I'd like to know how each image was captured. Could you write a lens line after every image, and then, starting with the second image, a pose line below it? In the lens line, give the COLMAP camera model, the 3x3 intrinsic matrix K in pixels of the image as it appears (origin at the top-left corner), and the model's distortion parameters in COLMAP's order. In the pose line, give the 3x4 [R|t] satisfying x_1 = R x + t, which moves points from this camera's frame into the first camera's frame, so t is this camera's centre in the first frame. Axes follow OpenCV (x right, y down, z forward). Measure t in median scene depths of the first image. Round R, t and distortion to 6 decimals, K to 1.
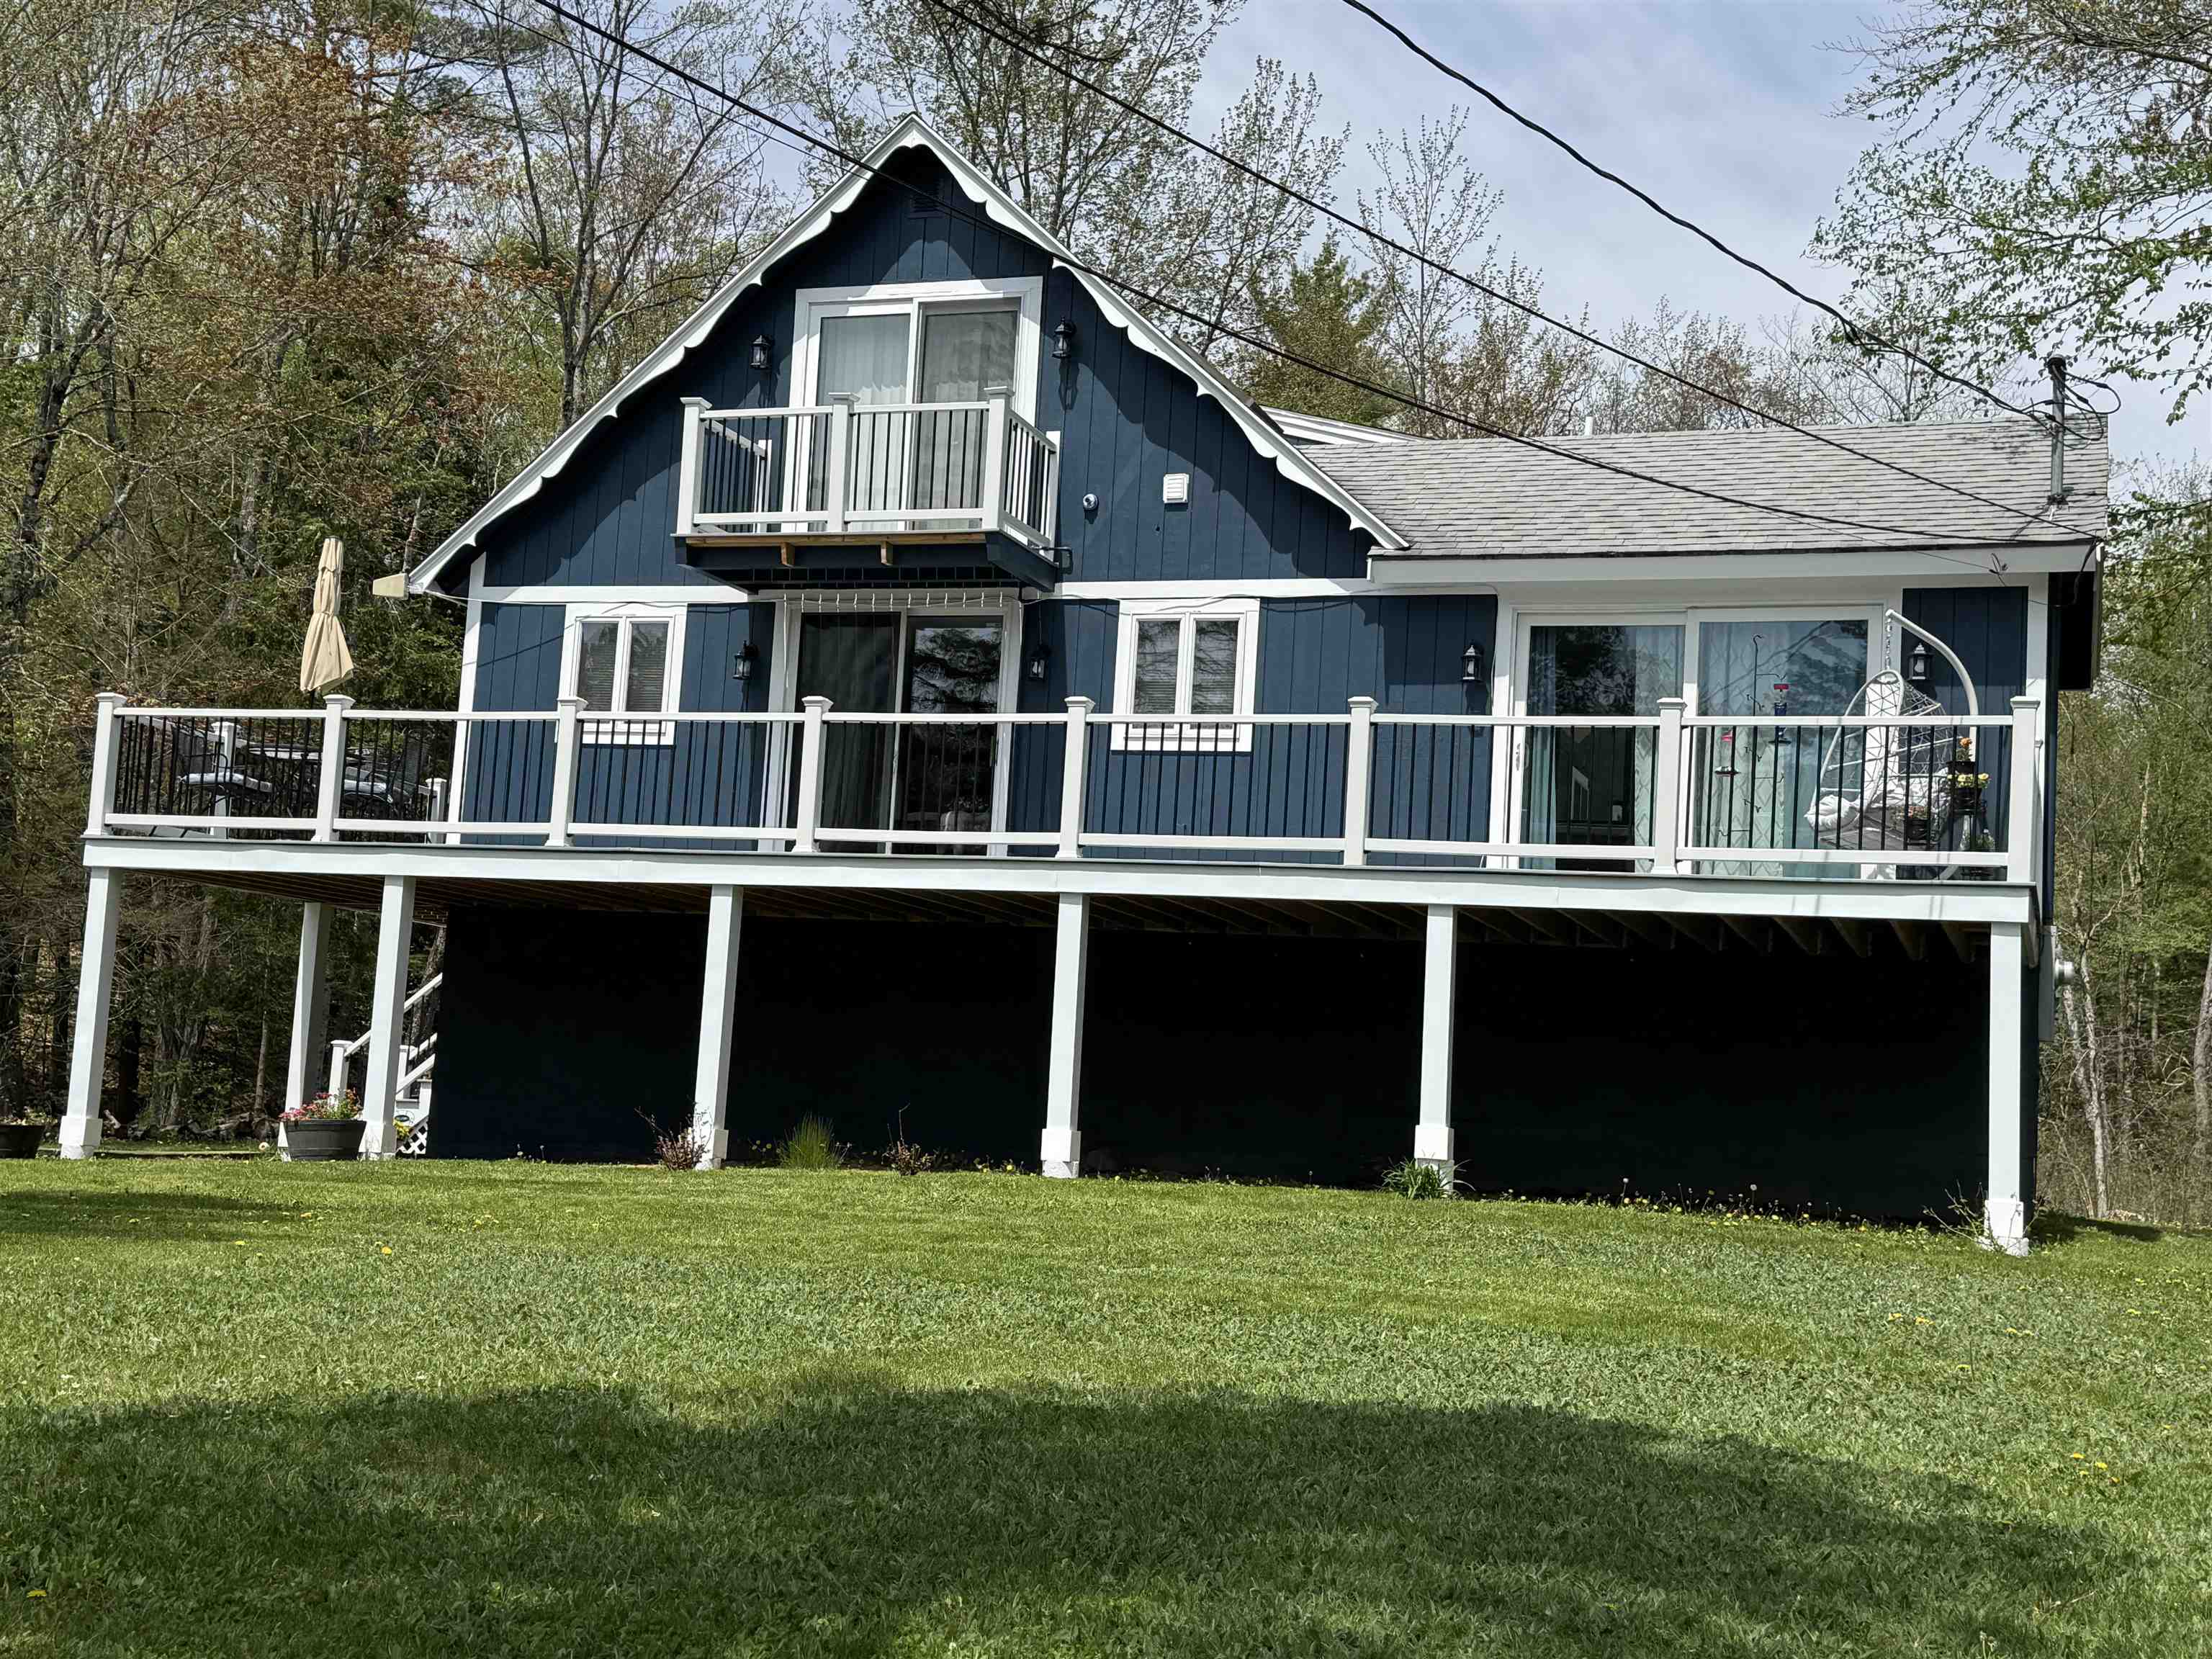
lens RADIAL K [[2602.0, 0, 1102.4], [0, 2602.0, 827.0], [0, 0, 1]] dist [0.089512, 0.000000]
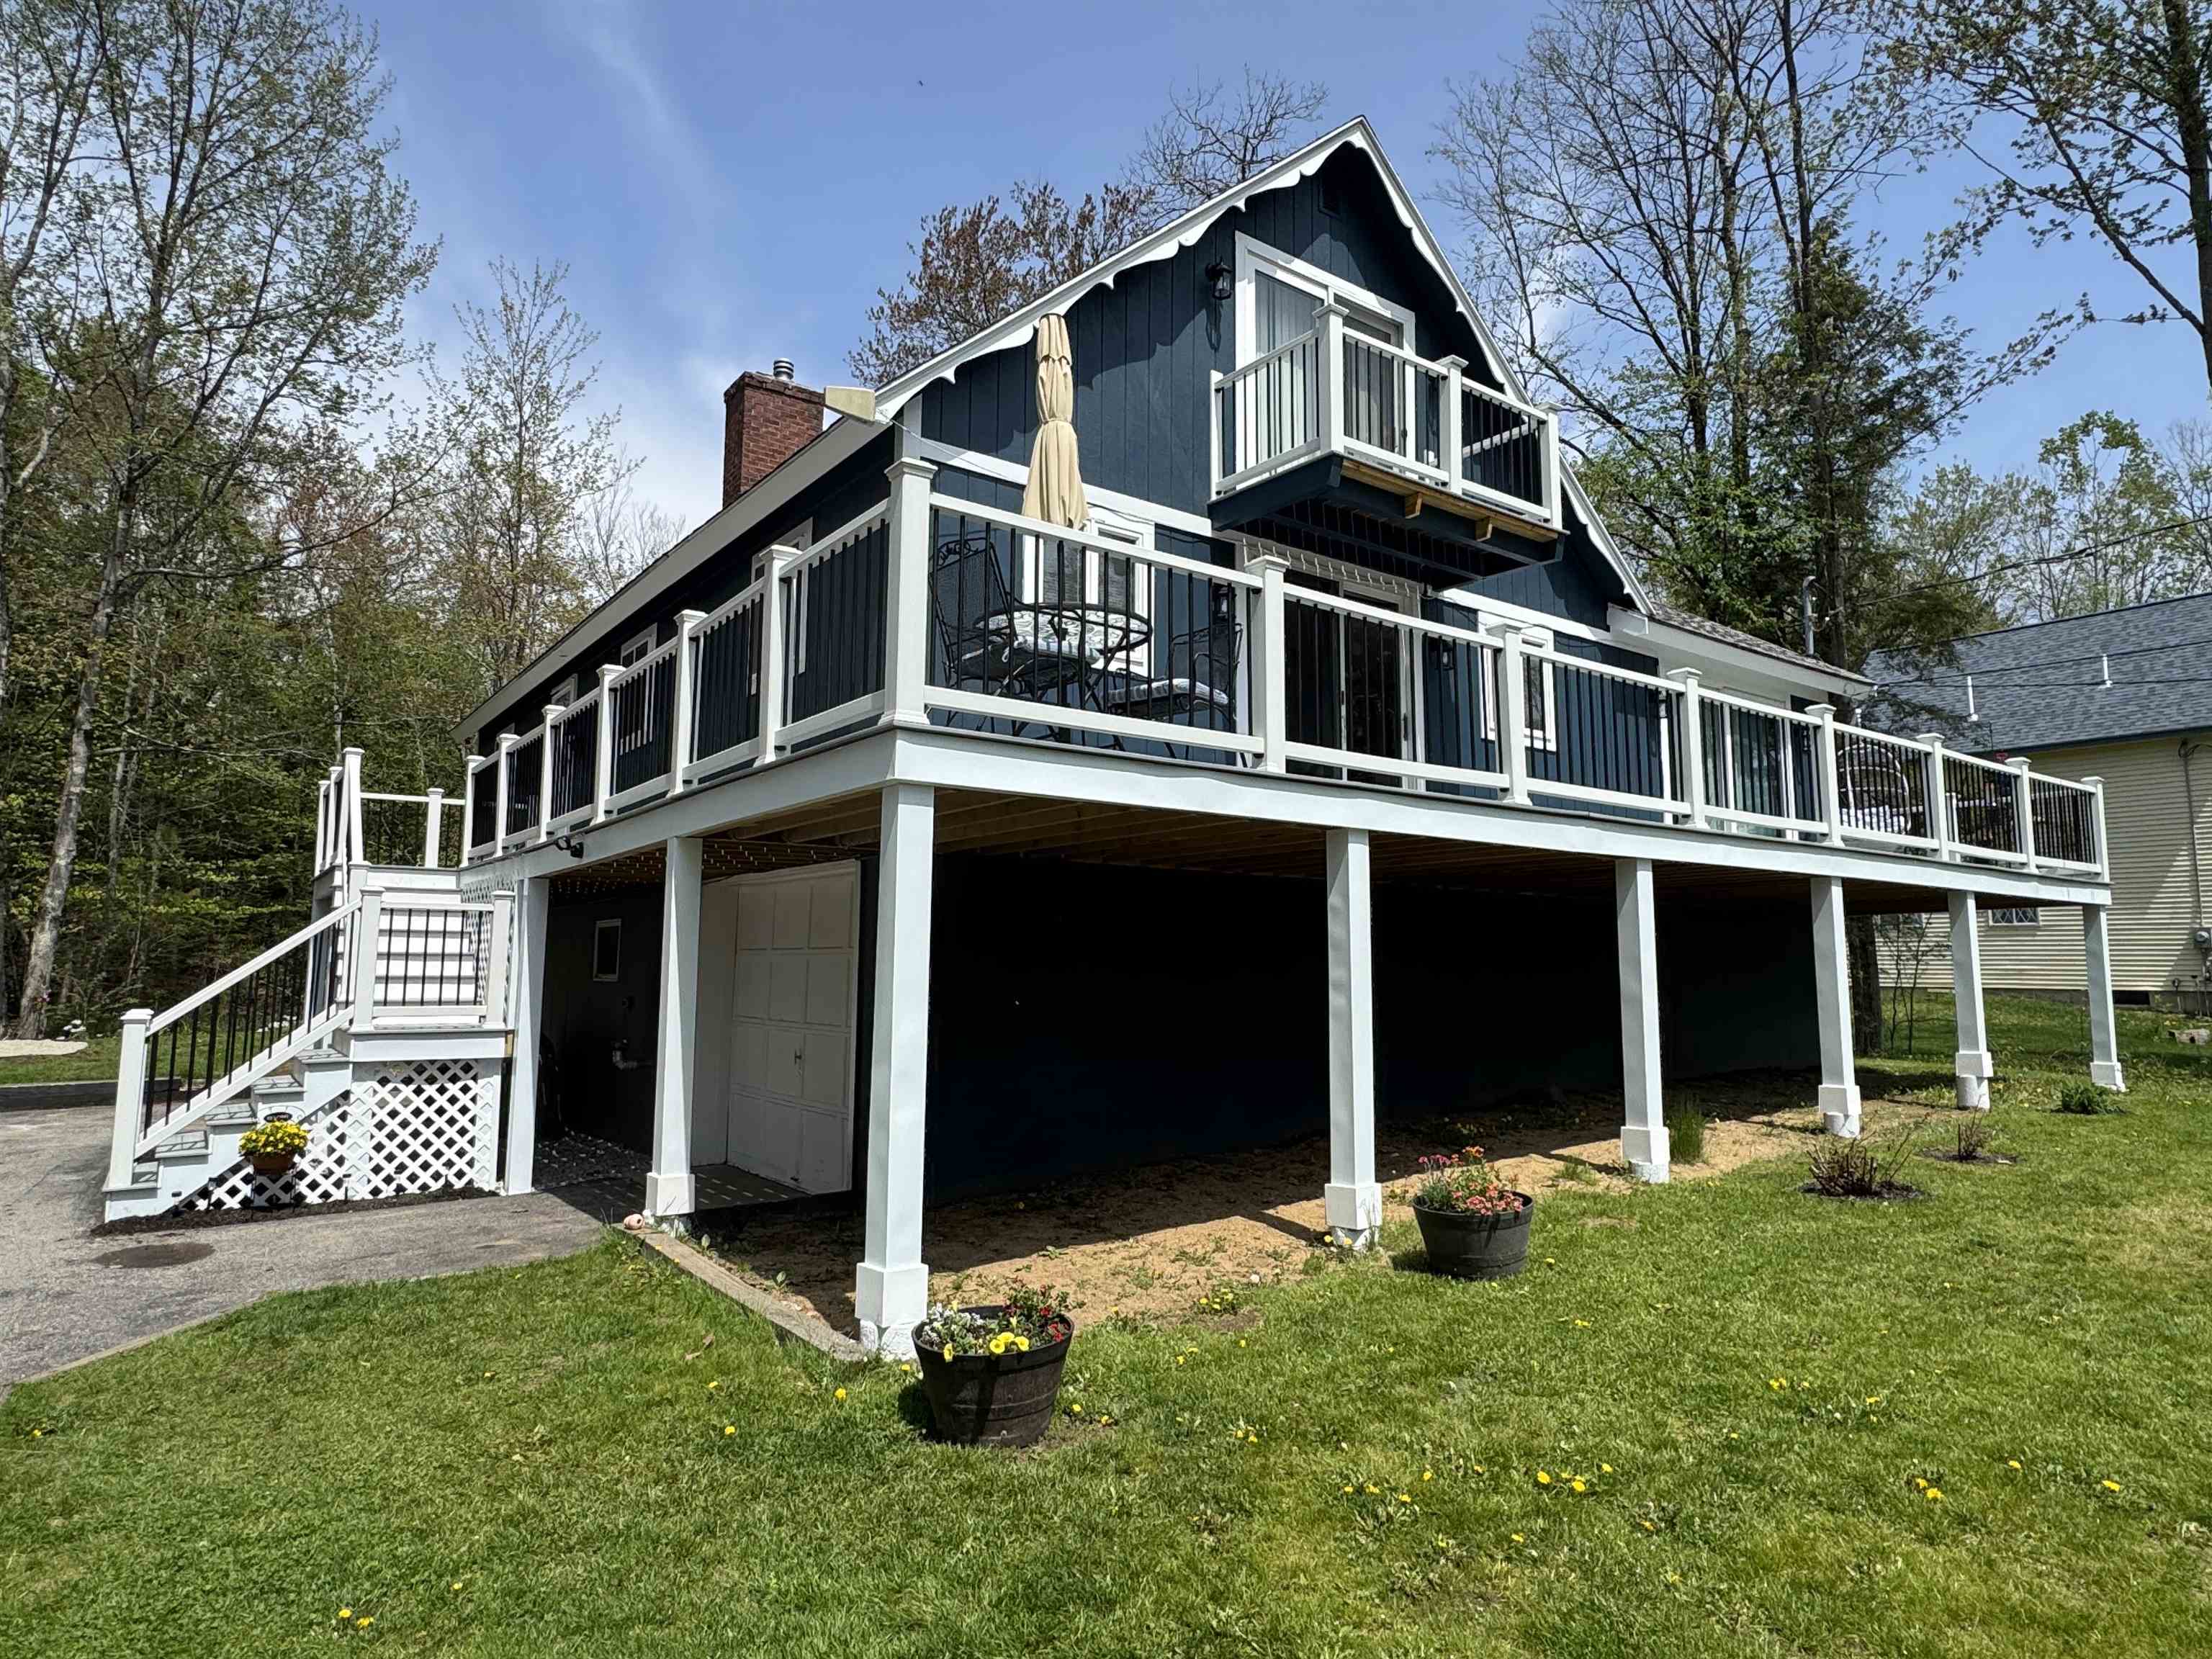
lens RADIAL K [[1290.7, 0, 1101.5], [0, 1290.7, 805.8], [0, 0, 1]] dist [-0.016880, 0.019762]
pose [[0.561084, 0.050915, 0.826192, -0.572720], [-0.063829, 0.997796, -0.018142, 0.021814], [-0.825294, -0.042555, 0.563097, 0.823256]]
